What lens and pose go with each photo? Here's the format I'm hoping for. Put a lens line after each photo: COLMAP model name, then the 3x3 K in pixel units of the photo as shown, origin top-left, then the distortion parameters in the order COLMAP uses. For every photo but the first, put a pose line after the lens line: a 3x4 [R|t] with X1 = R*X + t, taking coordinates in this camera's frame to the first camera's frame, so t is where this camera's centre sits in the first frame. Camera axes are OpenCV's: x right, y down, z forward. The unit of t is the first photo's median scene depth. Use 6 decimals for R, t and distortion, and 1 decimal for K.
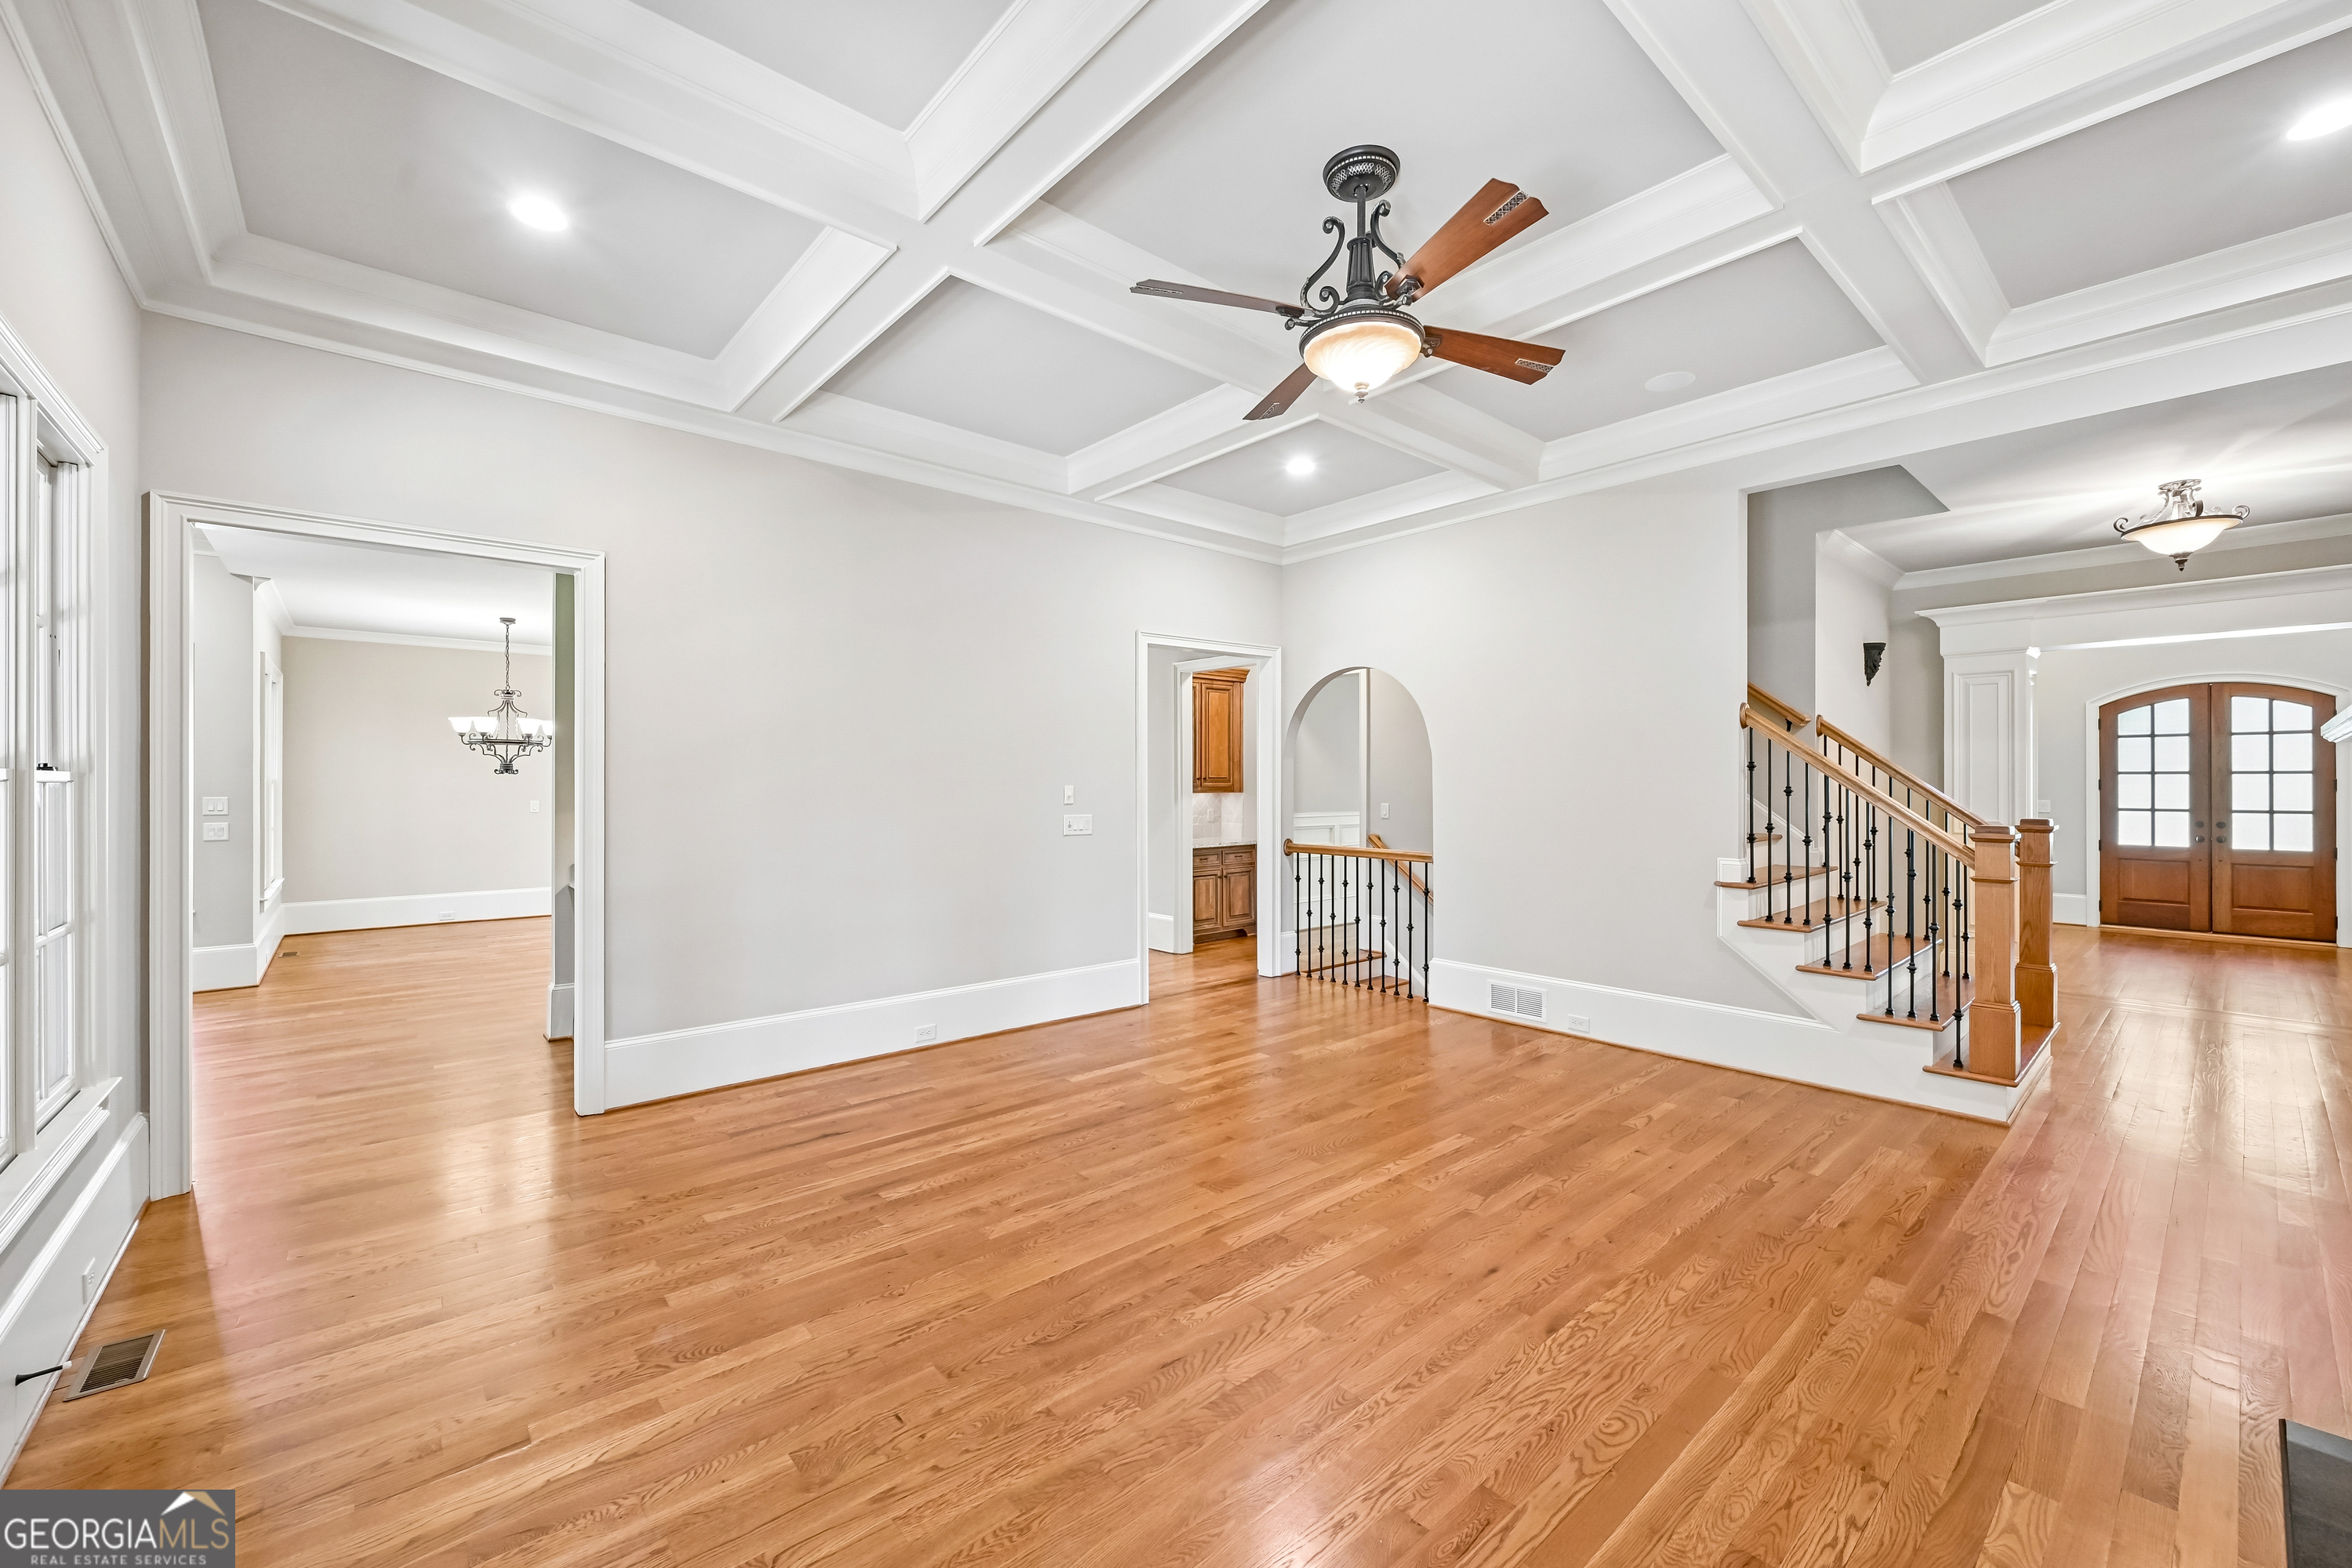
lens RADIAL K [[938.0, 0, 1174.0], [0, 938.0, 777.4], [0, 0, 1]] dist [-0.001681, 0.000355]
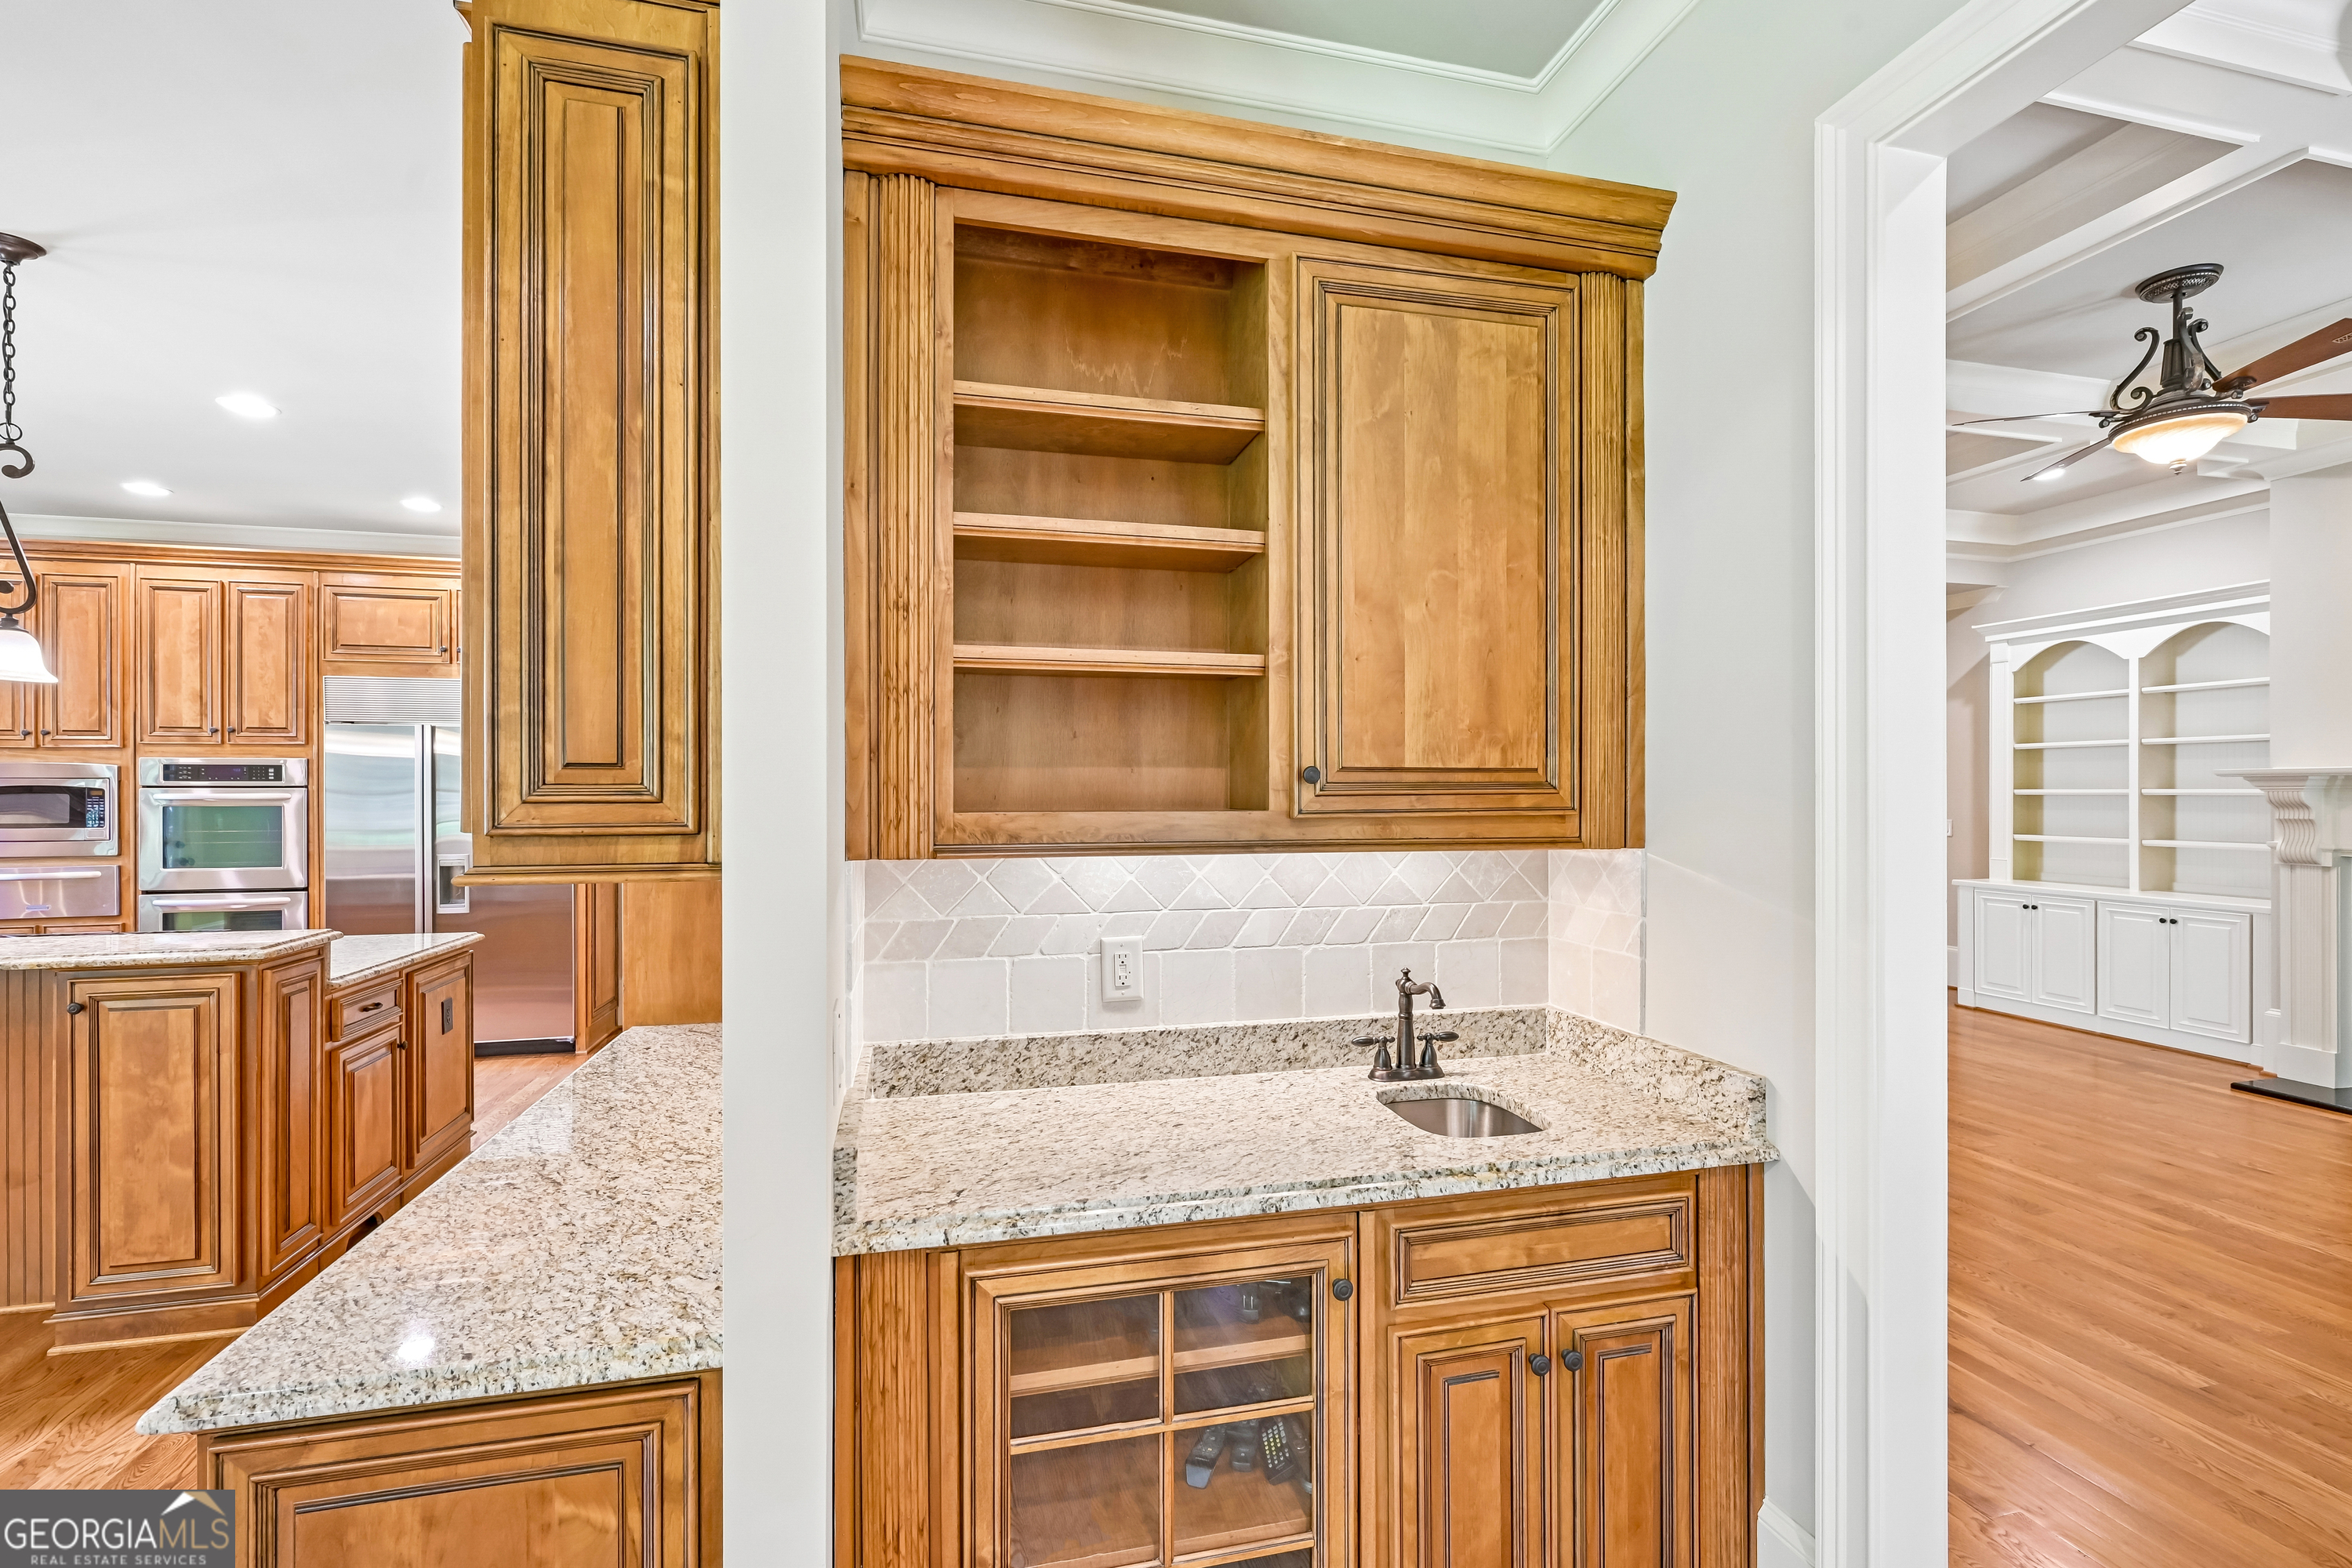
lens RADIAL K [[1042.6, 0, 1168.7], [0, 1042.6, 790.0], [0, 0, 1]] dist [-0.000716, 0.000802]
pose [[0.454476, 0.002958, 0.890754, -1.175705], [-0.004360, 0.999990, -0.001096, 0.004754], [-0.890748, -0.003385, 0.454485, 1.157683]]
